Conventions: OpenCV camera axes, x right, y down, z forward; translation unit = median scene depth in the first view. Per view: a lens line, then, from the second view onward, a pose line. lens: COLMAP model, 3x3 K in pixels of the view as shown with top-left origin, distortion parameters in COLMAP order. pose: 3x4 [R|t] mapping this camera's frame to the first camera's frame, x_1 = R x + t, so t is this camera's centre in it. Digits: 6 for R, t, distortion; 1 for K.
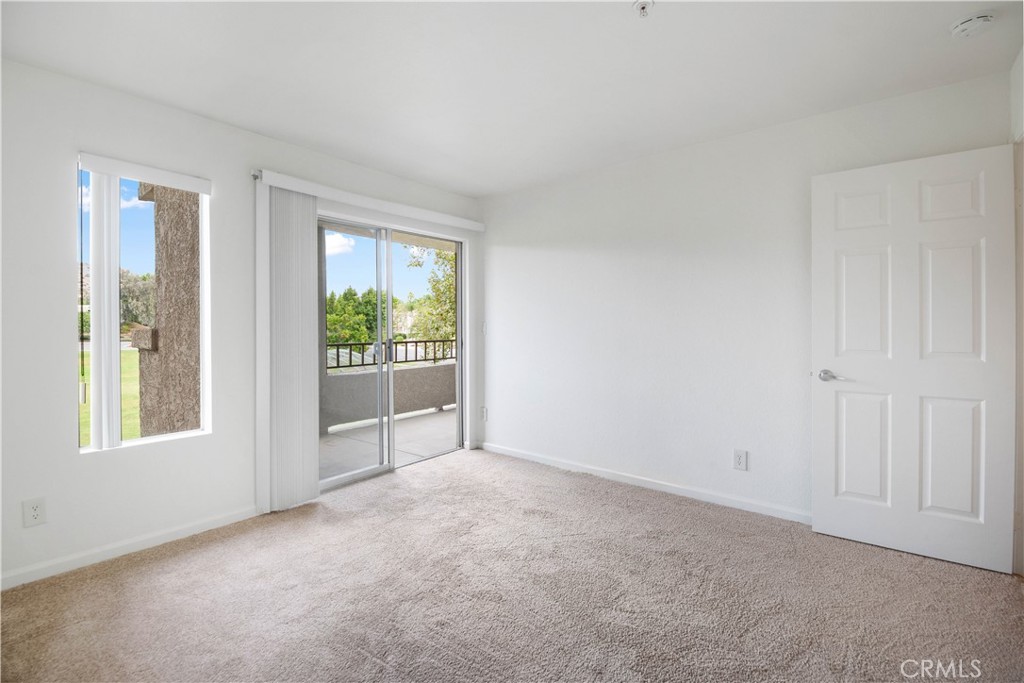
lens RADIAL K [[449.0, 0, 513.6], [0, 449.0, 325.4], [0, 0, 1]] dist [-0.013177, -0.000257]
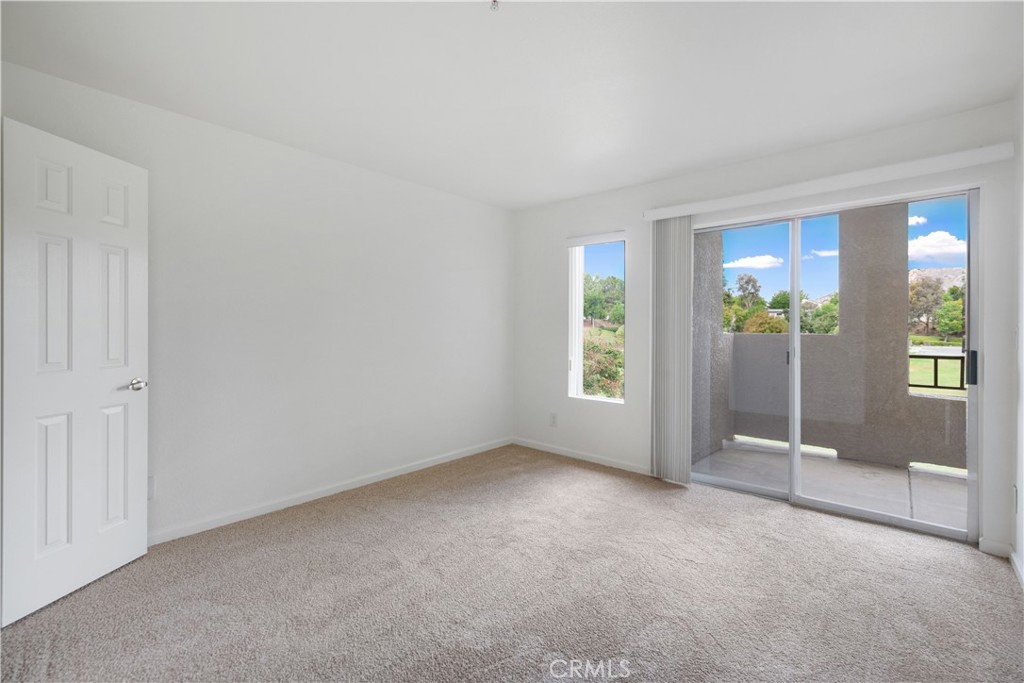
lens RADIAL K [[457.3, 0, 521.7], [0, 457.3, 328.7], [0, 0, 1]] dist [0.001680, 0.000503]
pose [[-0.031838, 0.006113, -0.999474, 0.651954], [-0.005714, 0.999964, 0.006298, -0.008416], [0.999477, 0.005912, -0.031802, 0.562629]]
